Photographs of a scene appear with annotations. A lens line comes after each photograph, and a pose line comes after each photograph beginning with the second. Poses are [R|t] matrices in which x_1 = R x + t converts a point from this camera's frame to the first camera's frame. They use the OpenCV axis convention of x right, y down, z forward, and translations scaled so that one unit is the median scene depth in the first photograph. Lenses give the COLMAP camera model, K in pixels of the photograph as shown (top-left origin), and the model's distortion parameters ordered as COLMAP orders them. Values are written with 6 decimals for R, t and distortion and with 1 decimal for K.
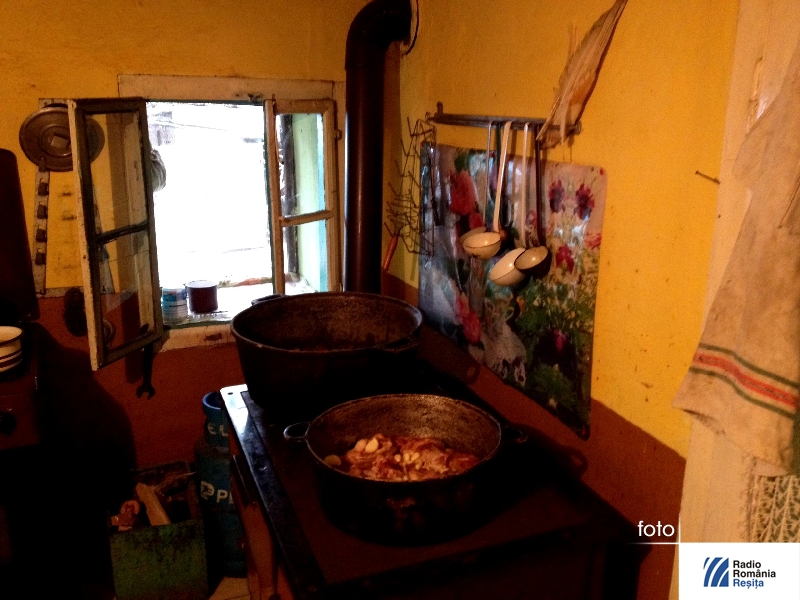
lens RADIAL K [[756.4, 0, 395.4], [0, 756.4, 303.6], [0, 0, 1]] dist [0.151782, -0.305266]
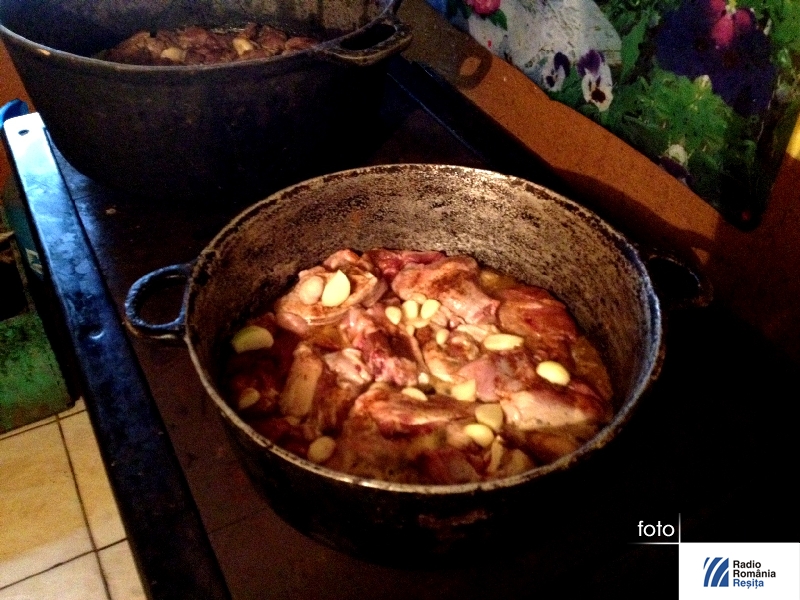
lens RADIAL K [[756.4, 0, 395.4], [0, 756.4, 303.6], [0, 0, 1]] dist [0.151782, -0.305266]
pose [[0.989945, -0.071355, 0.122133, -0.049655], [0.009257, 0.894267, 0.447438, -0.010418], [-0.141147, -0.441808, 0.885936, 0.562500]]
